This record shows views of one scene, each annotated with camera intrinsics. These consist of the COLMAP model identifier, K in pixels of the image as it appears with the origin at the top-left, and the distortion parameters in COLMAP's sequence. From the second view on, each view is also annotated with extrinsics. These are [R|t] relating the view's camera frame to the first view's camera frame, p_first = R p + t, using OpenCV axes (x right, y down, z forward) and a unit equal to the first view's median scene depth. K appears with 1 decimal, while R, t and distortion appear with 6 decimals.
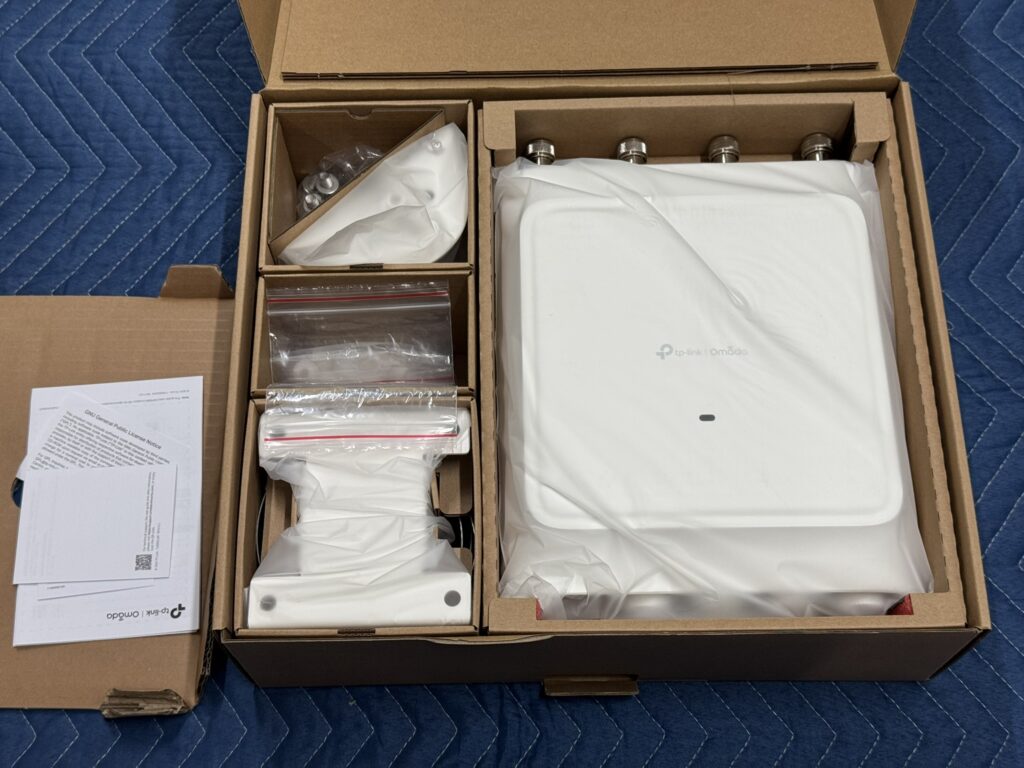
lens RADIAL K [[1300.3, 0, 512.0], [0, 1300.3, 384.0], [0, 0, 1]] dist [0.158824, -0.314396]
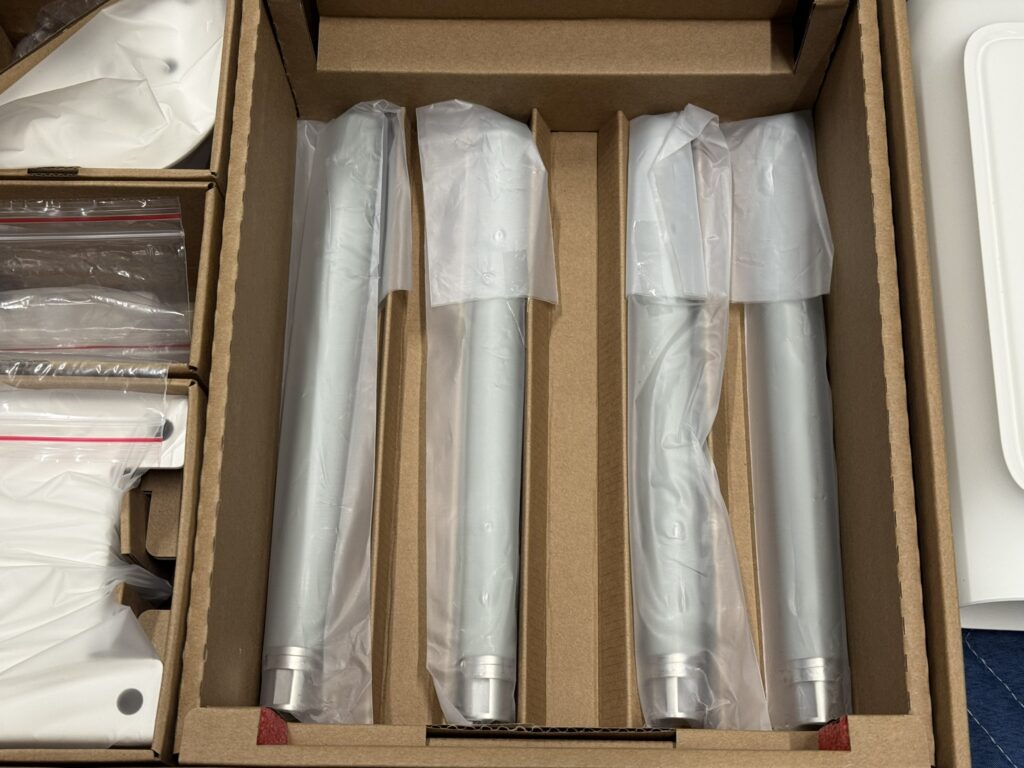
lens RADIAL K [[1300.3, 0, 512.0], [0, 1300.3, 384.0], [0, 0, 1]] dist [0.158824, -0.314396]
pose [[0.999382, 0.025564, -0.024140, 0.144643], [-0.023823, 0.997273, 0.069849, -0.037546], [0.025860, -0.069230, 0.997265, 0.356536]]
